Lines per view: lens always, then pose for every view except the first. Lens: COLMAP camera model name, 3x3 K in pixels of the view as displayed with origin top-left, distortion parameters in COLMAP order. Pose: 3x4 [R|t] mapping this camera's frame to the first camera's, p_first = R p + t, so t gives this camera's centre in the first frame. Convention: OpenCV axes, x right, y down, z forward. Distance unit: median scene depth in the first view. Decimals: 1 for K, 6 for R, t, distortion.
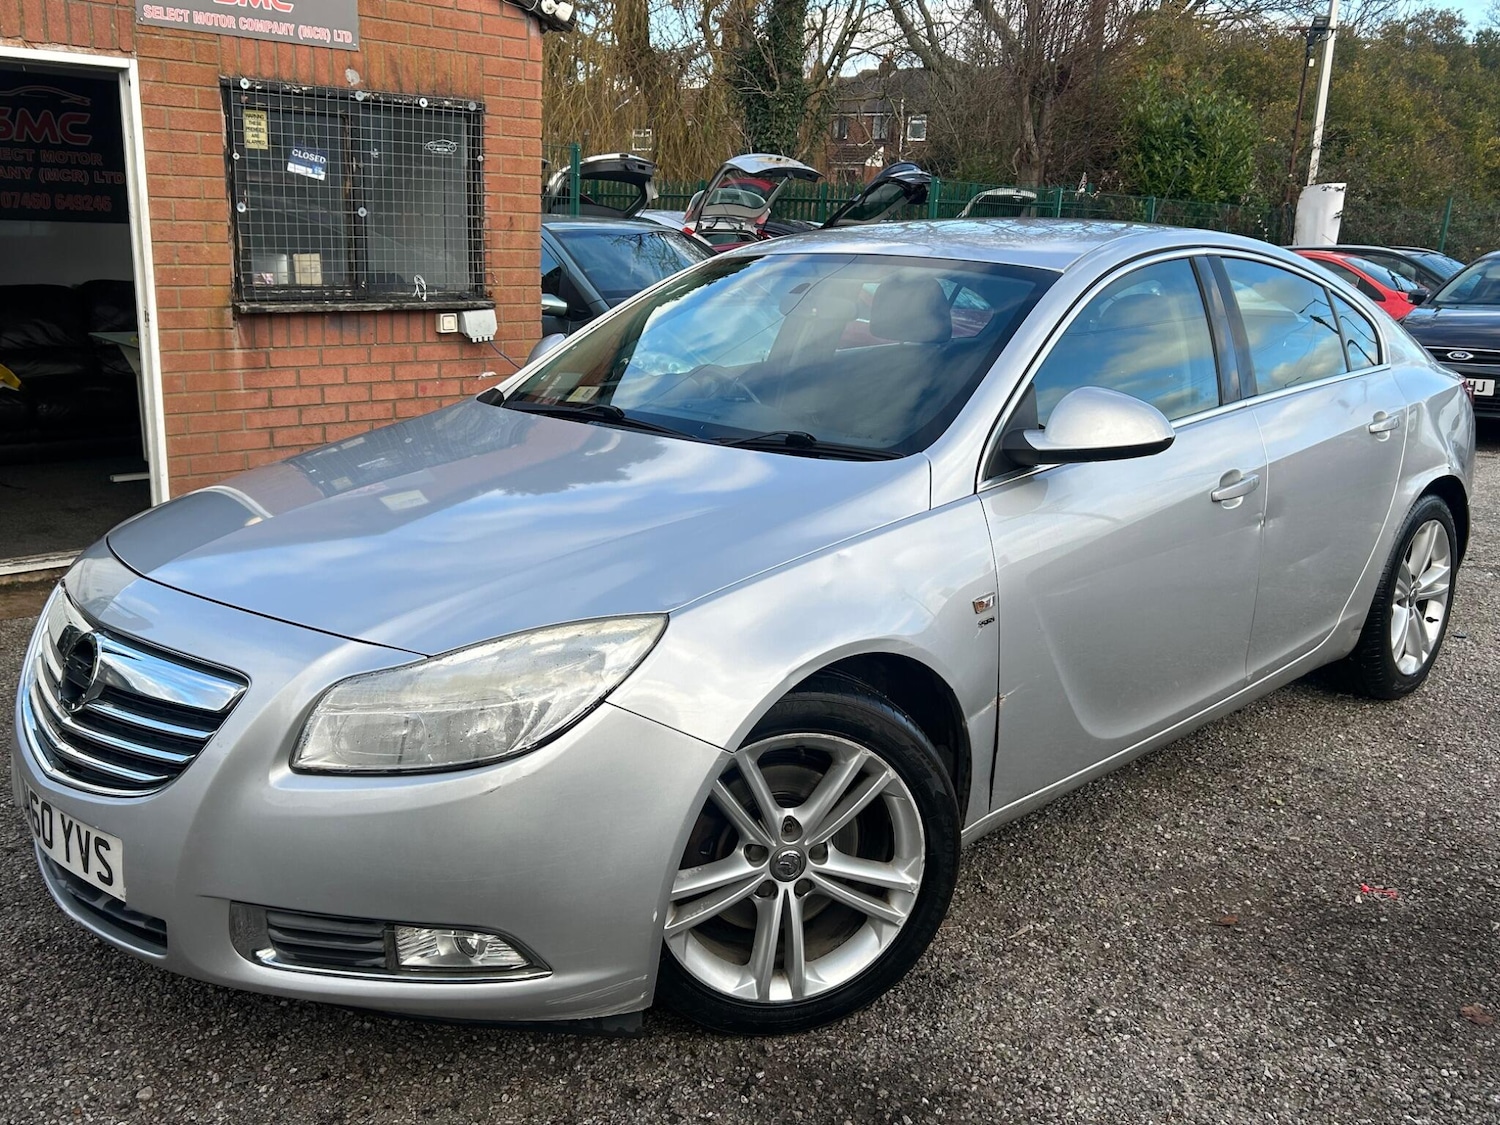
lens RADIAL K [[1366.2, 0, 745.8], [0, 1366.2, 558.8], [0, 0, 1]] dist [0.017557, 0.000000]
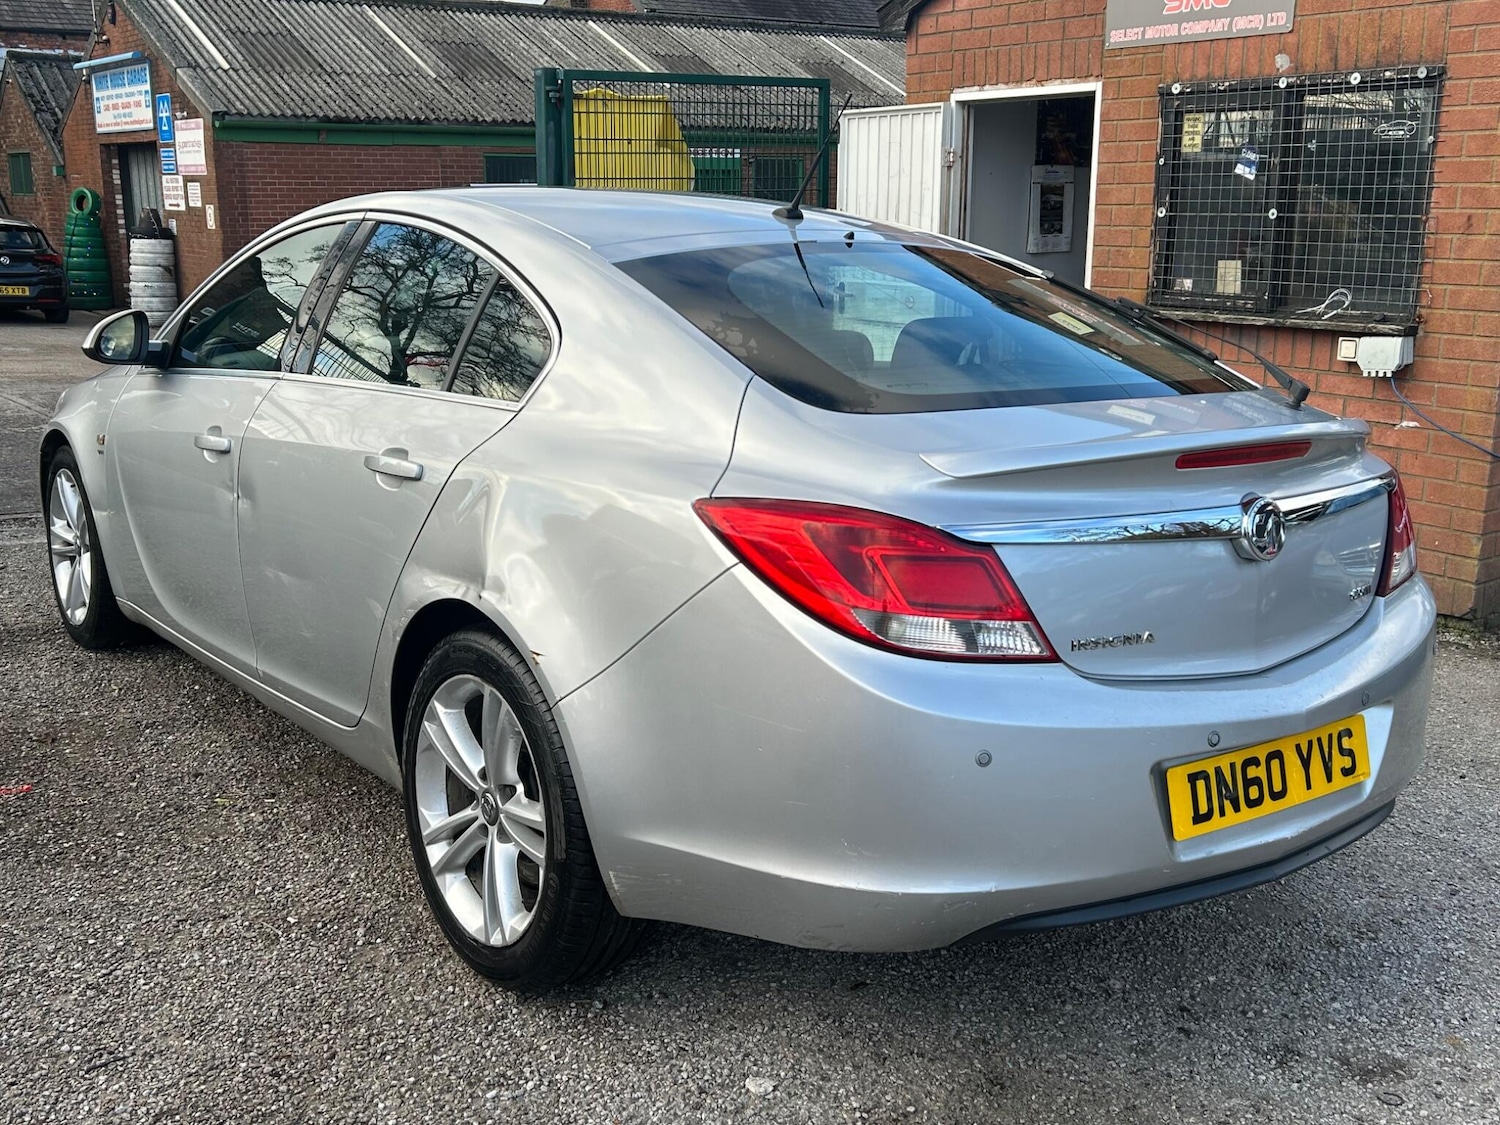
lens RADIAL K [[1571.0, 0, 747.7], [0, 1571.0, 562.1], [0, 0, 1]] dist [0.013121, 0.000000]
pose [[-0.118040, 0.179230, -0.976700, 1.215932], [-0.258583, 0.944095, 0.204498, -0.250615], [0.958750, 0.276697, -0.065095, 1.247219]]
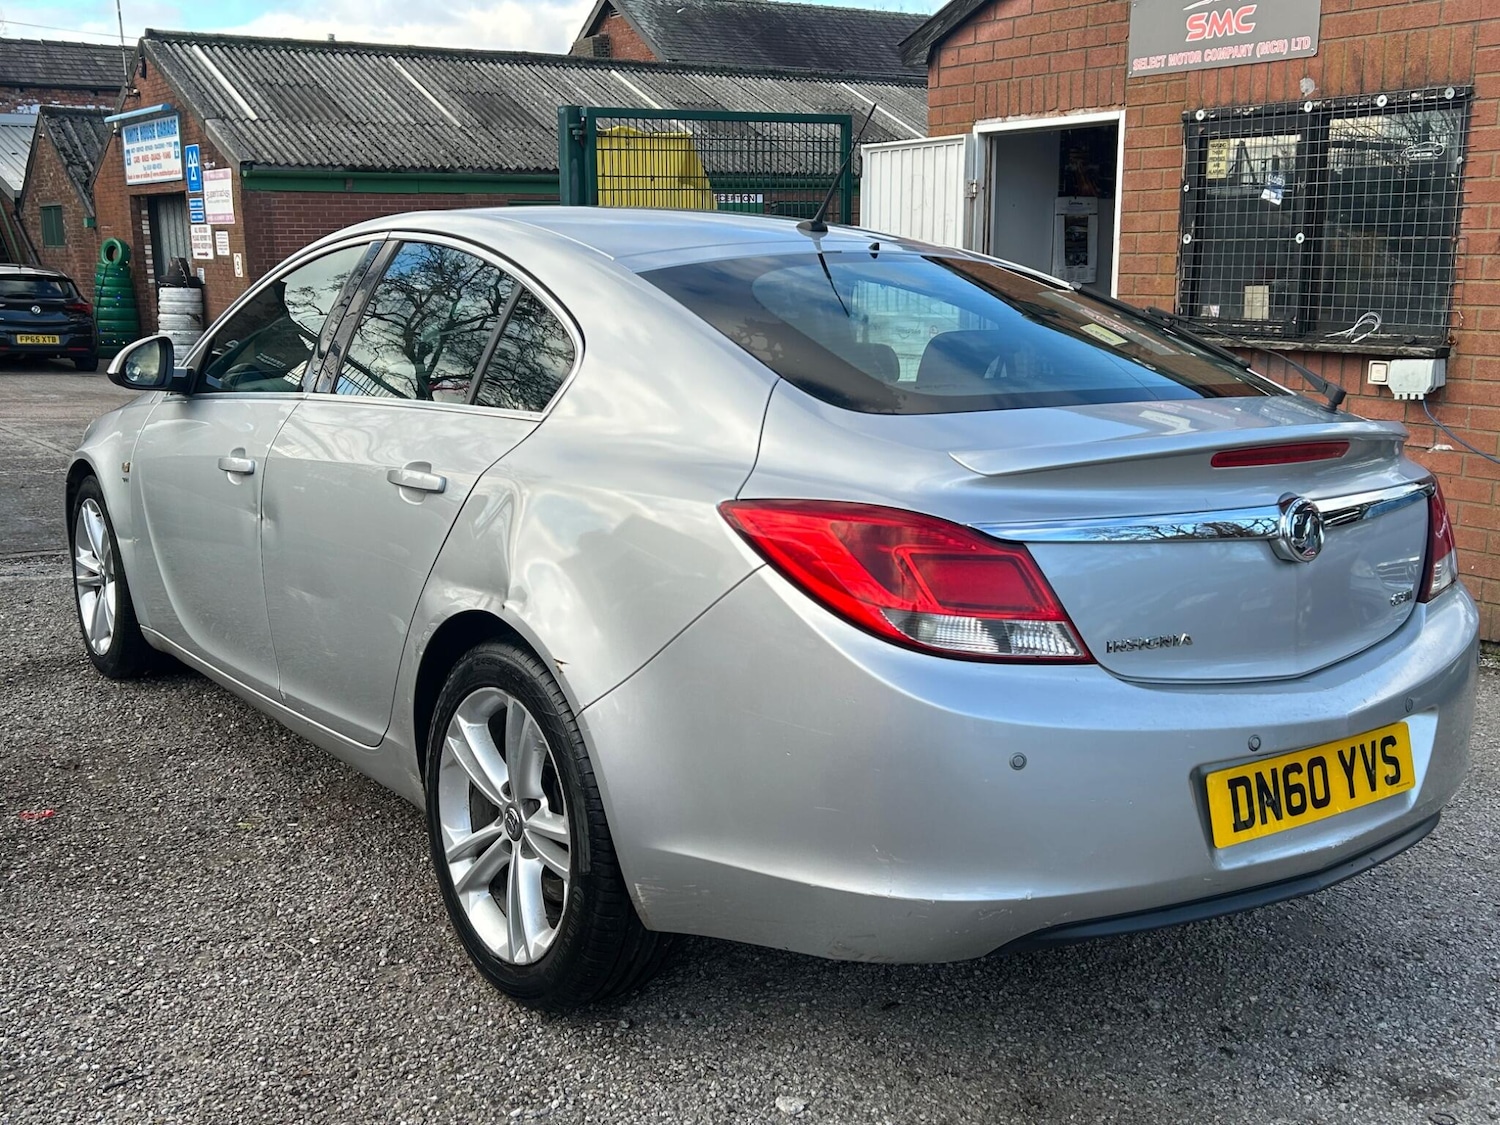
lens RADIAL K [[1571.0, 0, 744.3], [0, 1571.0, 566.7], [0, 0, 1]] dist [0.013121, 0.000000]
pose [[-0.134249, 0.153223, -0.979030, 1.208649], [-0.249724, 0.950856, 0.183057, -0.231641], [0.958965, 0.269063, -0.089389, 1.250278]]
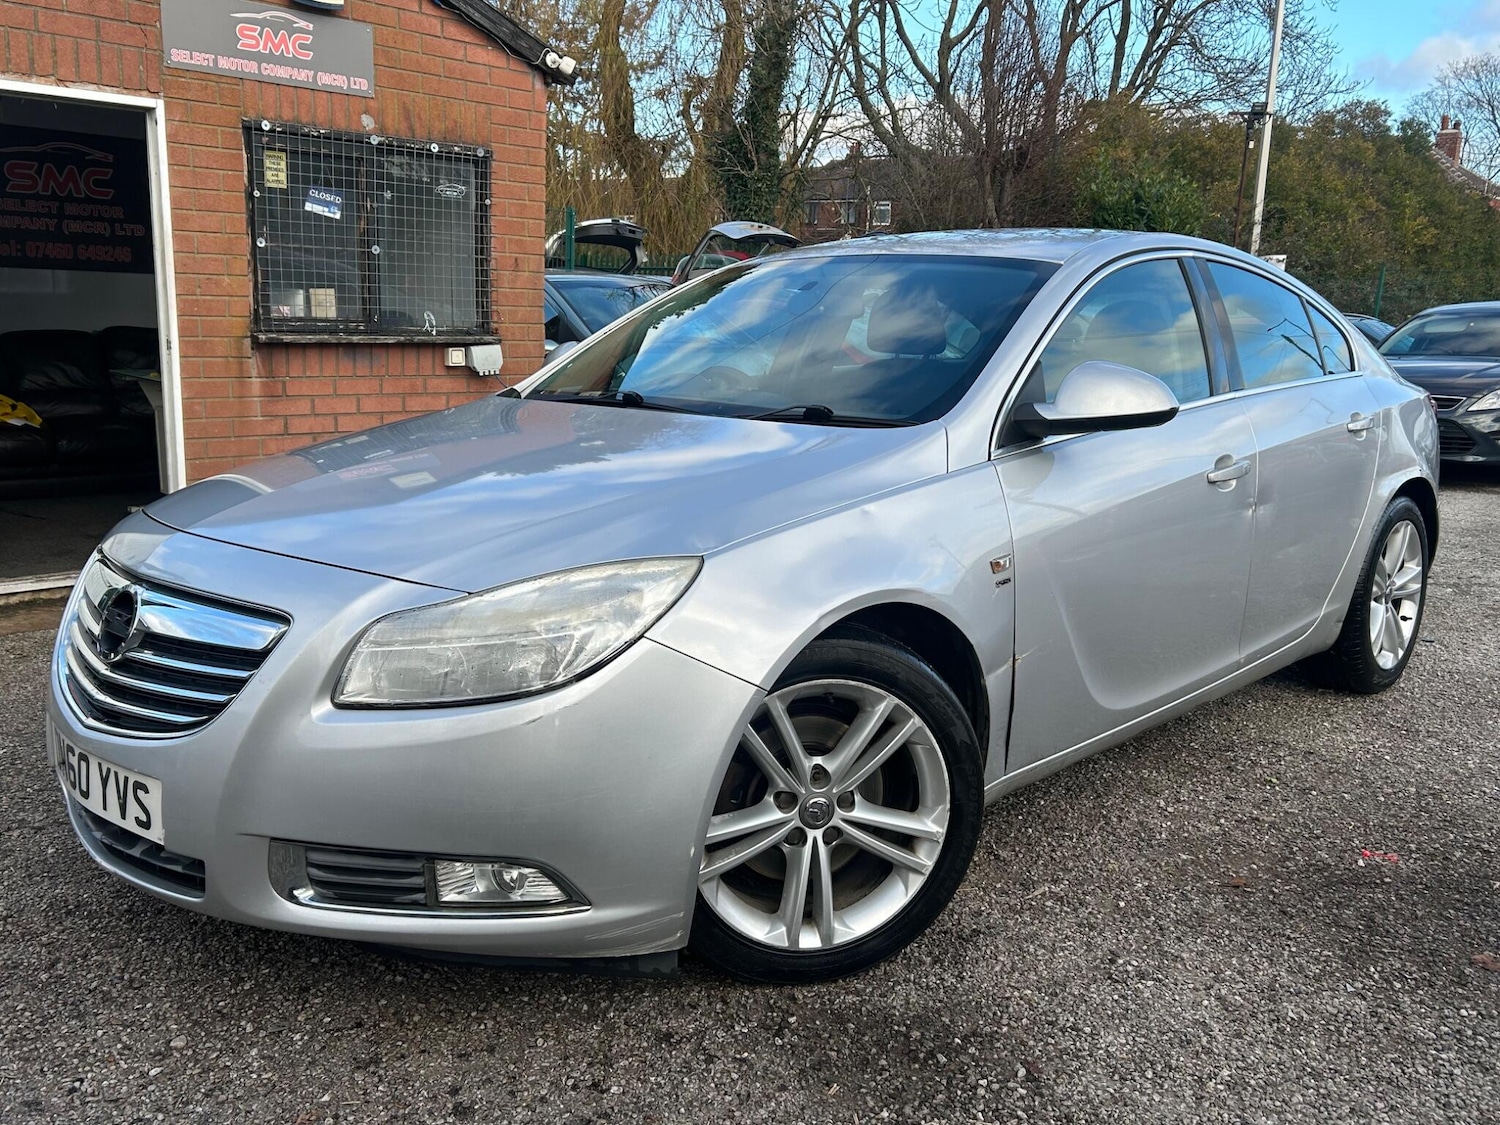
lens RADIAL K [[1294.2, 0, 742.7], [0, 1294.2, 563.0], [0, 0, 1]] dist [0.019234, -0.002309]
pose [[0.999855, -0.004511, 0.016399, -0.024891], [0.005255, 0.998946, -0.045598, 0.052174], [-0.016176, 0.045678, 0.998825, 0.019254]]
